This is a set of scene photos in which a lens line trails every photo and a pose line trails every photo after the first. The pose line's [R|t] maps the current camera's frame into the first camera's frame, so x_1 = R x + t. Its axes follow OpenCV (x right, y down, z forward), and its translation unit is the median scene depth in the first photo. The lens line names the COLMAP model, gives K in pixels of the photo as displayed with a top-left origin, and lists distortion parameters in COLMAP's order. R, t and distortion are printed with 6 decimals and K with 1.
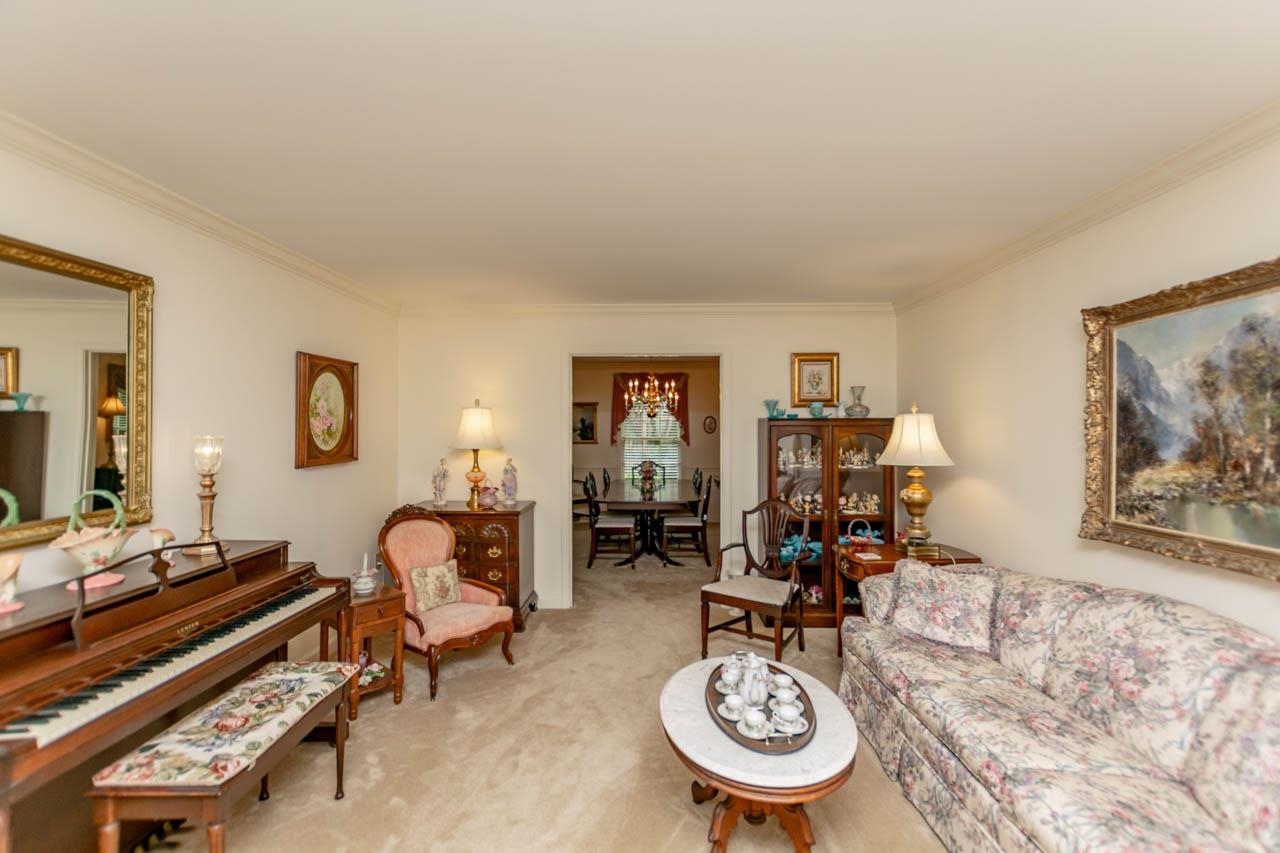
lens RADIAL K [[554.1, 0, 641.3], [0, 554.1, 422.5], [0, 0, 1]] dist [-0.001638, 0.001049]
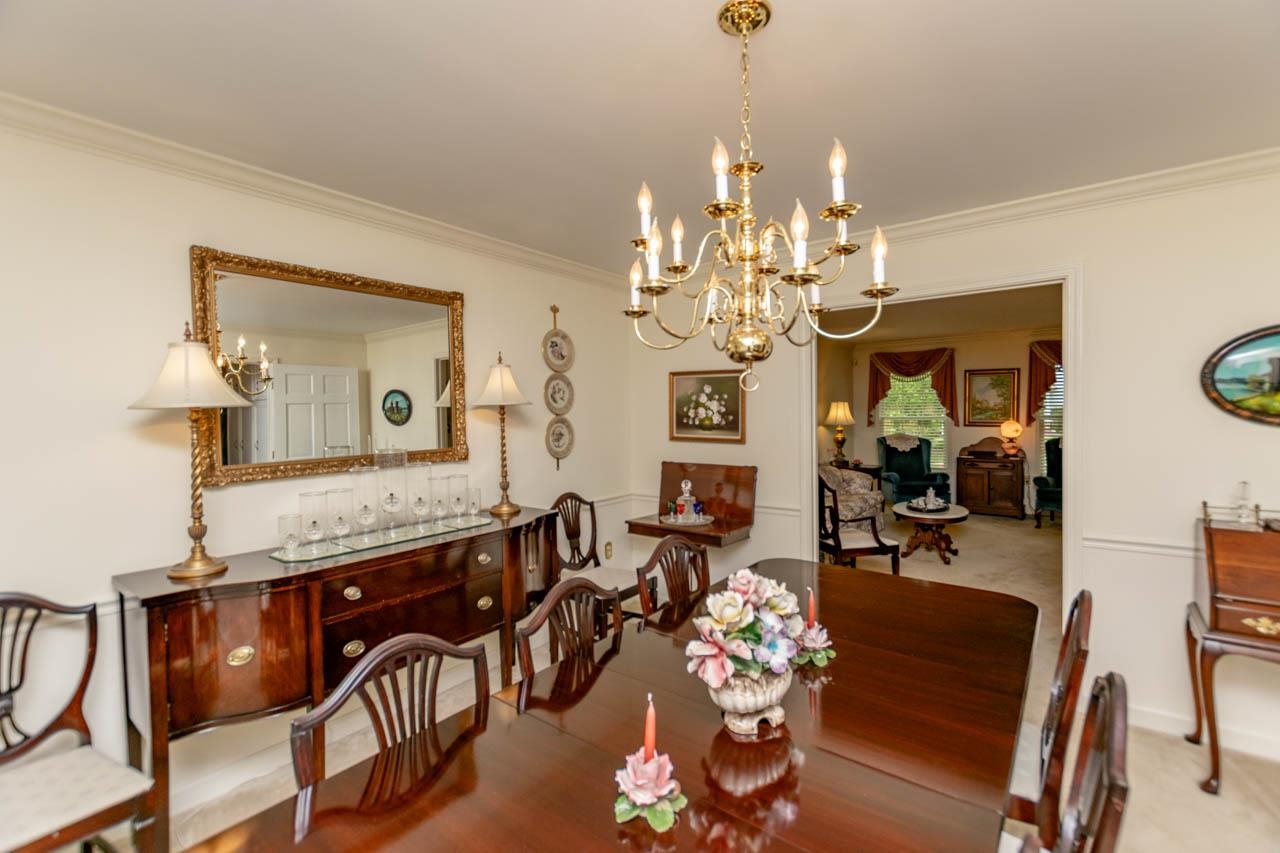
lens RADIAL K [[554.1, 0, 637.8], [0, 554.1, 423.4], [0, 0, 1]] dist [-0.001638, 0.001049]
pose [[-0.808566, 0.001006, 0.588405, -0.271224], [0.011399, 0.999838, 0.013954, 0.034727], [-0.588296, 0.017989, -0.808446, 4.224581]]
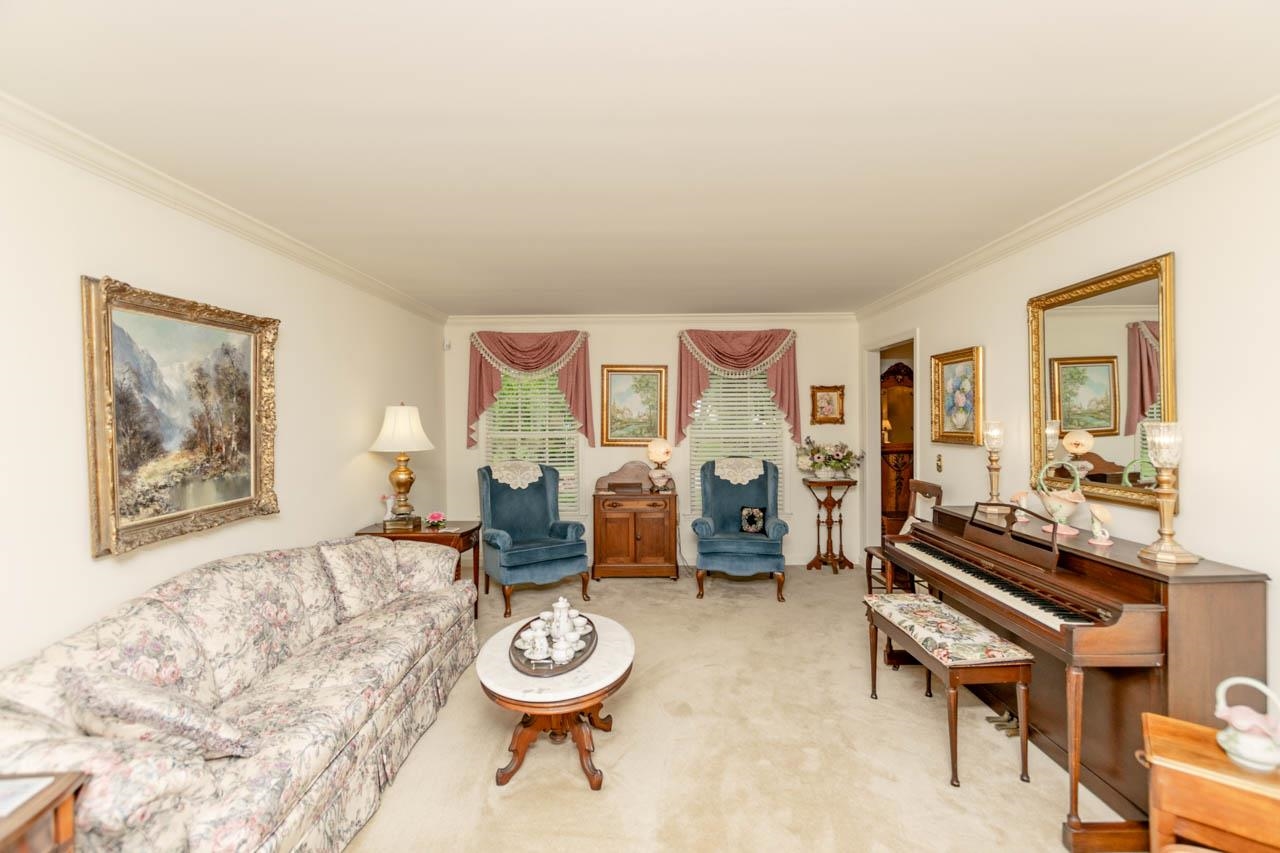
lens RADIAL K [[554.1, 0, 640.9], [0, 554.1, 419.1], [0, 0, 1]] dist [-0.001638, 0.001049]
pose [[-0.999911, 0.008542, -0.010209, 0.028930], [0.008612, 0.999940, -0.006814, 0.021574], [0.010150, -0.006901, -0.999925, 2.206395]]
